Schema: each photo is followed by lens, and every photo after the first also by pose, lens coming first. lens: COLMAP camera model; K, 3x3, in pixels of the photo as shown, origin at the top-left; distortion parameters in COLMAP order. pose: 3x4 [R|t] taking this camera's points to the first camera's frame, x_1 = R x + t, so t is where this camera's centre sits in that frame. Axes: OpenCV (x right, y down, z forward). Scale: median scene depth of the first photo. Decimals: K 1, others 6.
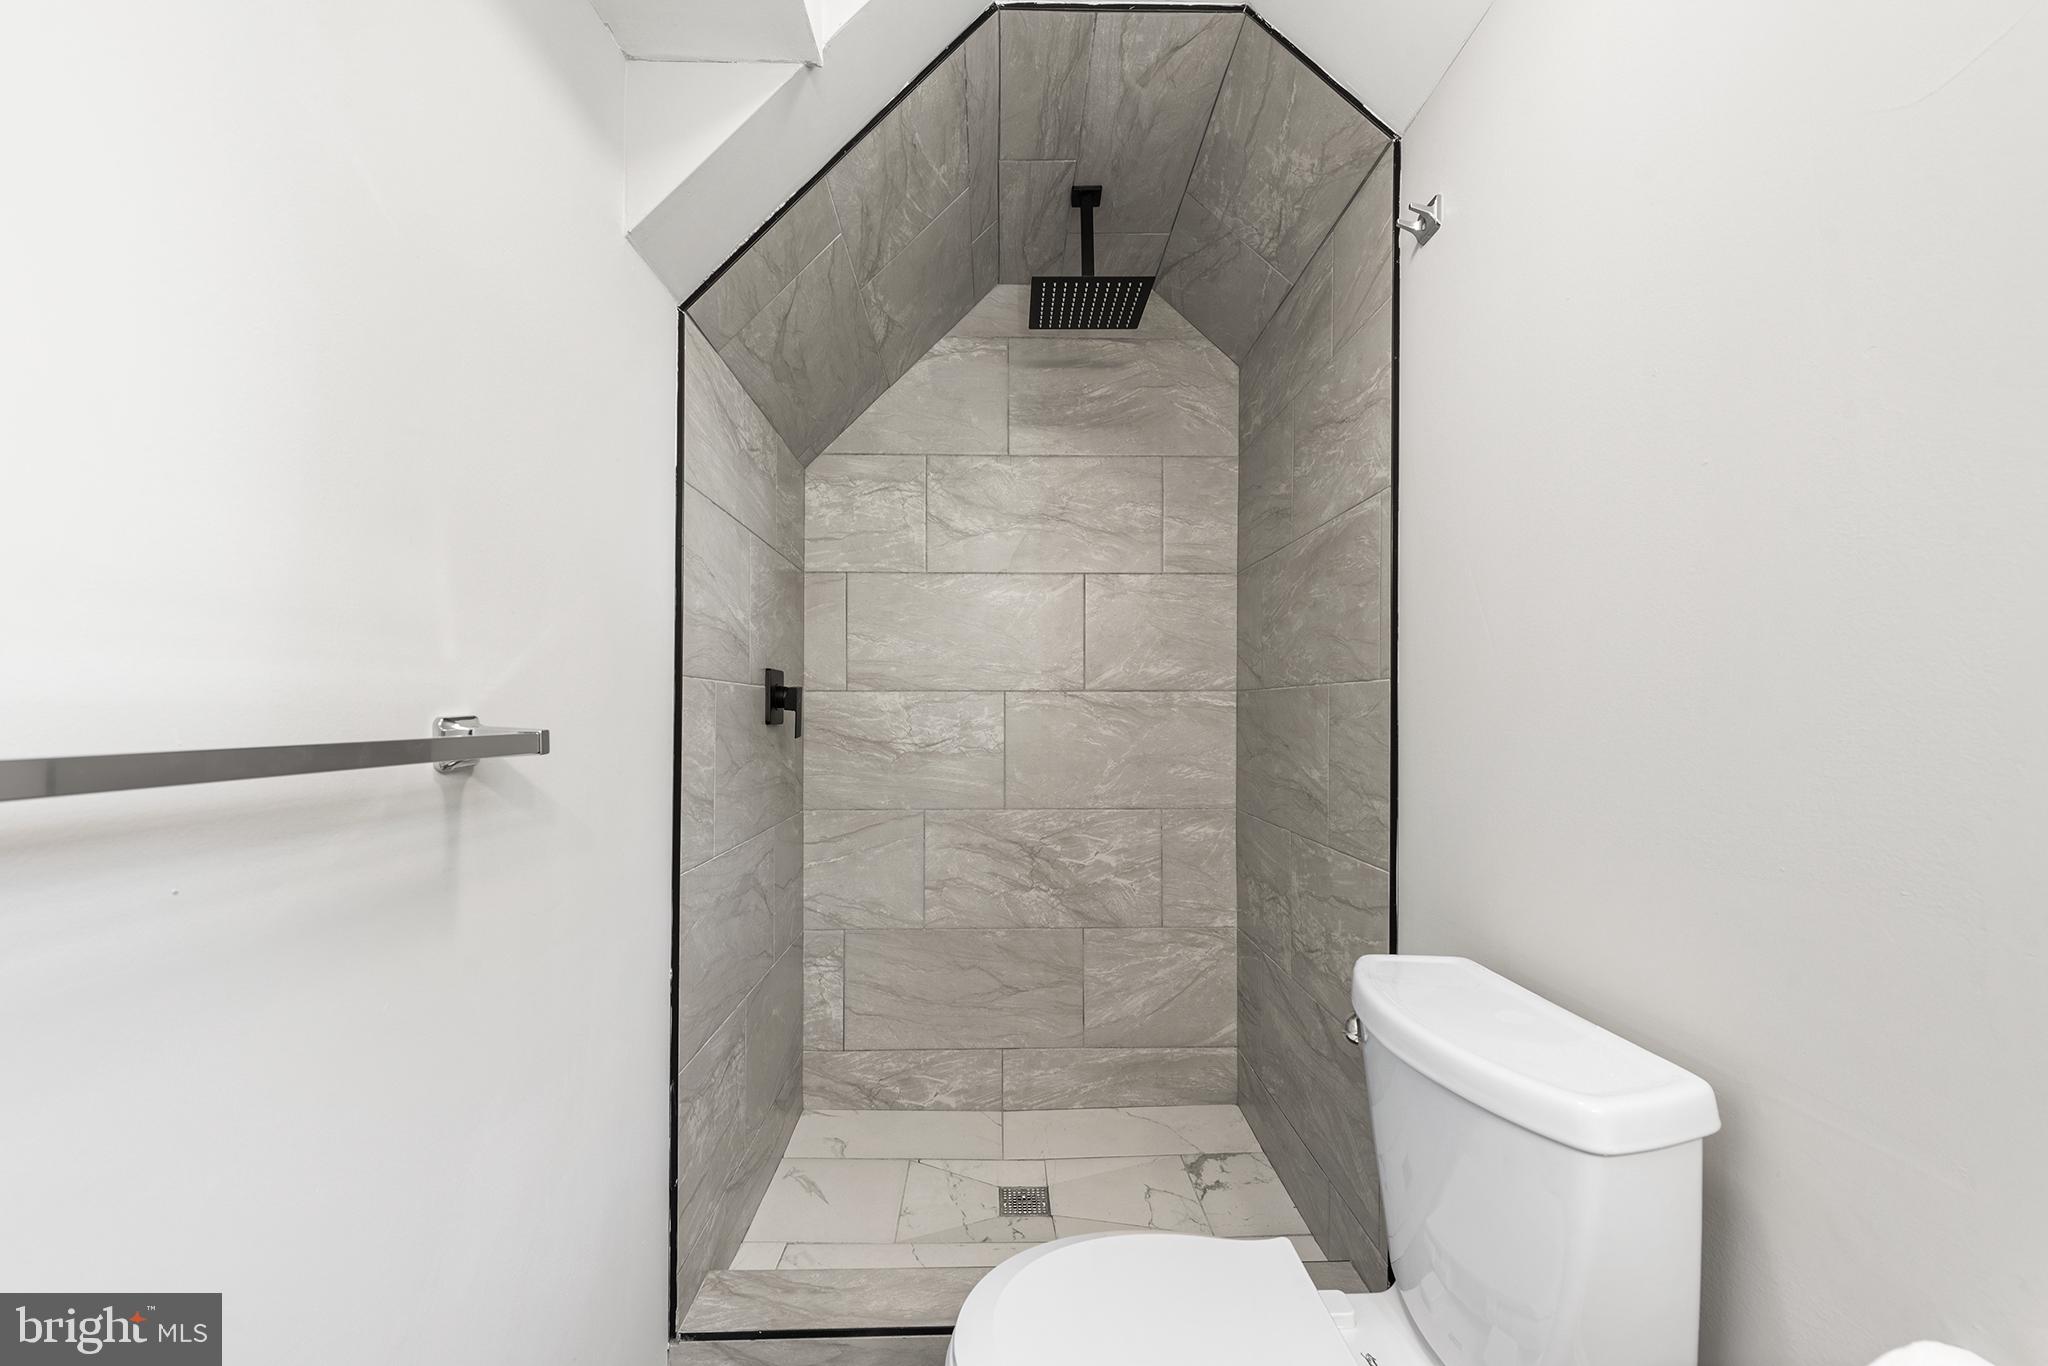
lens RADIAL K [[821.7, 0, 1041.8], [0, 821.7, 705.2], [0, 0, 1]] dist [0.015729, -0.004624]
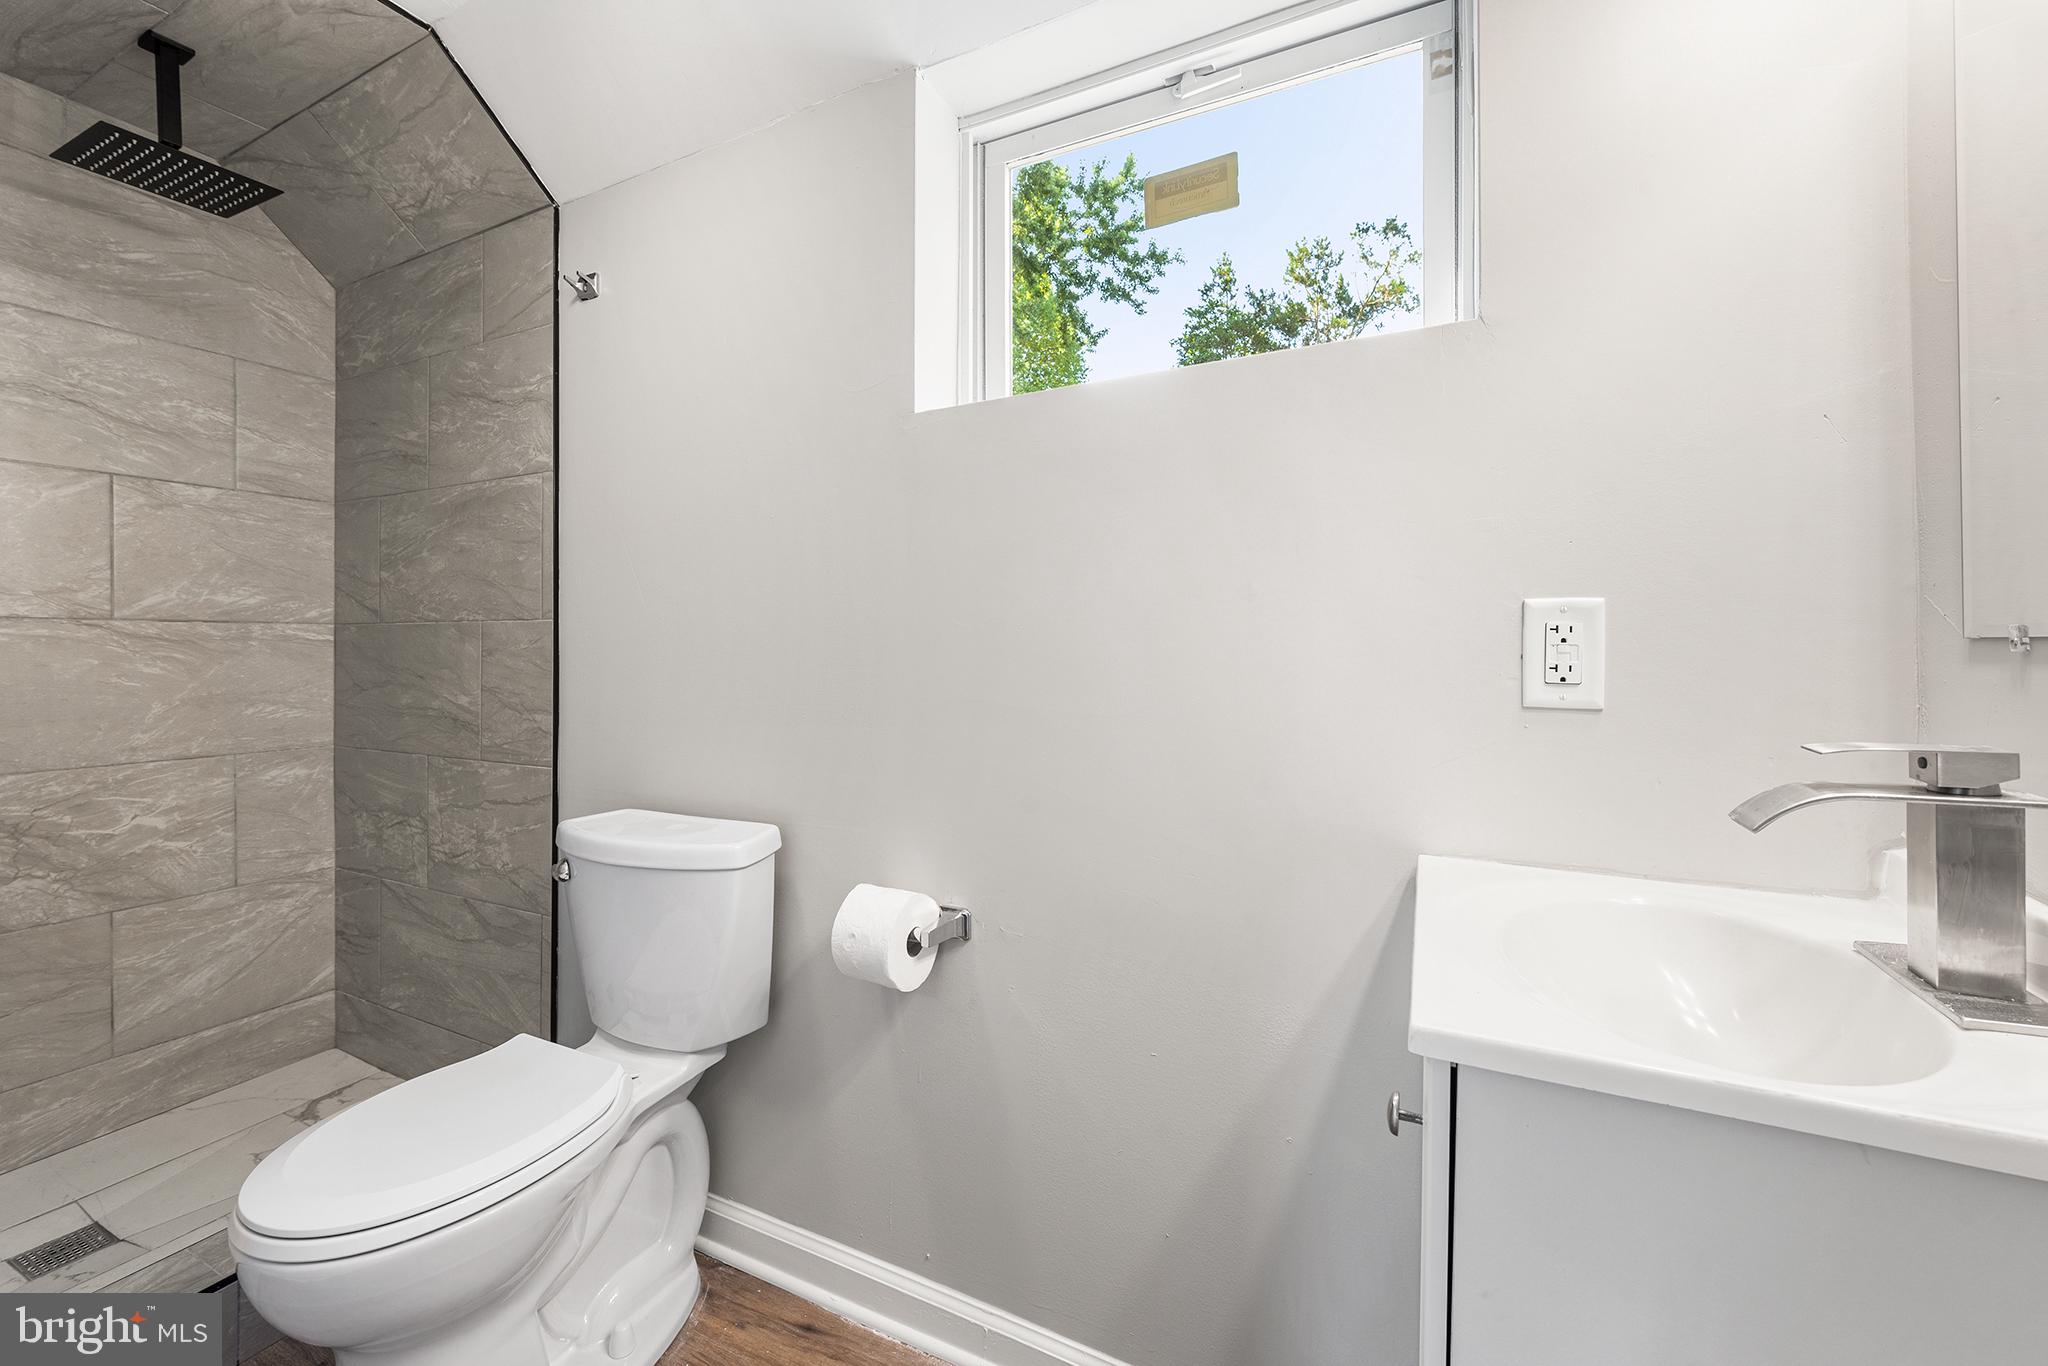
lens RADIAL K [[821.7, 0, 1019.3], [0, 821.7, 646.9], [0, 0, 1]] dist [0.015729, -0.004624]
pose [[0.454202, 0.001279, 0.890898, -0.274984], [-0.005161, 0.999986, 0.001195, 0.004249], [-0.890884, -0.005141, 0.454202, -0.168066]]
